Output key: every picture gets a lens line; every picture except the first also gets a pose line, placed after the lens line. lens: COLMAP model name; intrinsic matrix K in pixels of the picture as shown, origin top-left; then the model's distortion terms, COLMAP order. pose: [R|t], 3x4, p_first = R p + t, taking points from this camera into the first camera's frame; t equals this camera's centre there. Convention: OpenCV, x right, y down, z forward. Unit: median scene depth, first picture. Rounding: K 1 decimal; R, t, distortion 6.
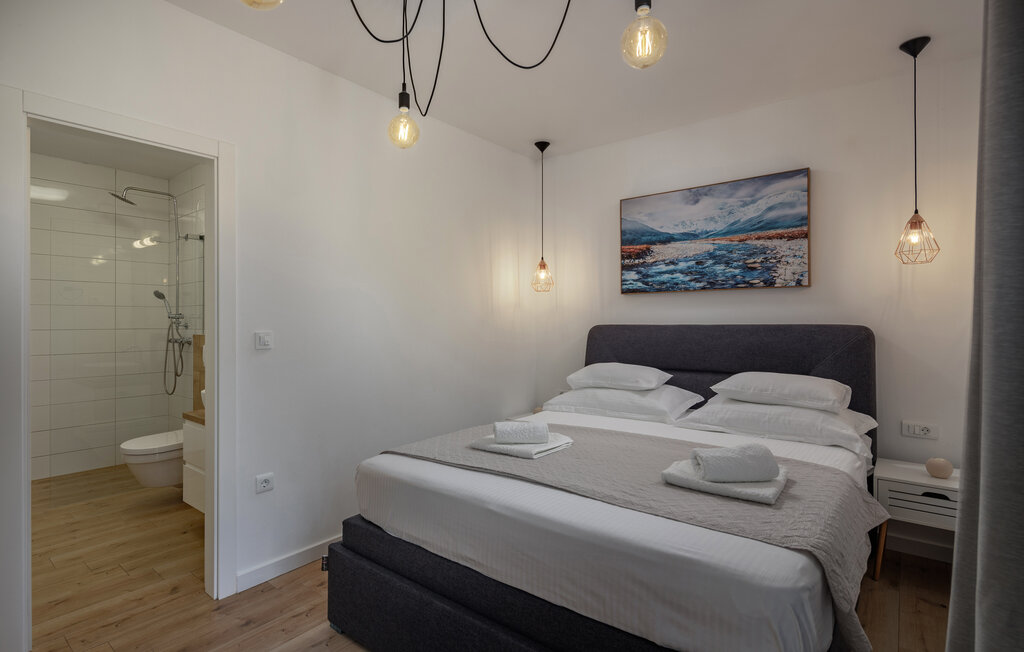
lens RADIAL K [[494.4, 0, 516.8], [0, 494.4, 316.7], [0, 0, 1]] dist [-0.000593, -0.000331]
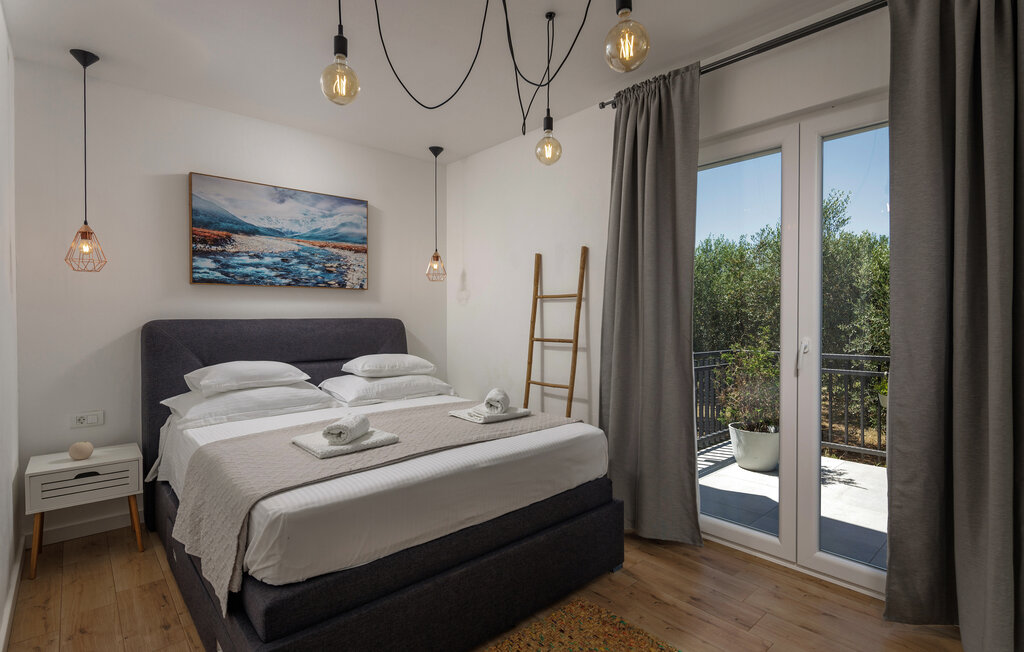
lens RADIAL K [[494.4, 0, 516.8], [0, 494.4, 316.7], [0, 0, 1]] dist [-0.000593, -0.000331]
pose [[0.162192, 0.001461, 0.986758, -0.598169], [-0.009004, 0.999959, -0.000001, 0.007199], [-0.986718, -0.008885, 0.162199, 0.344529]]
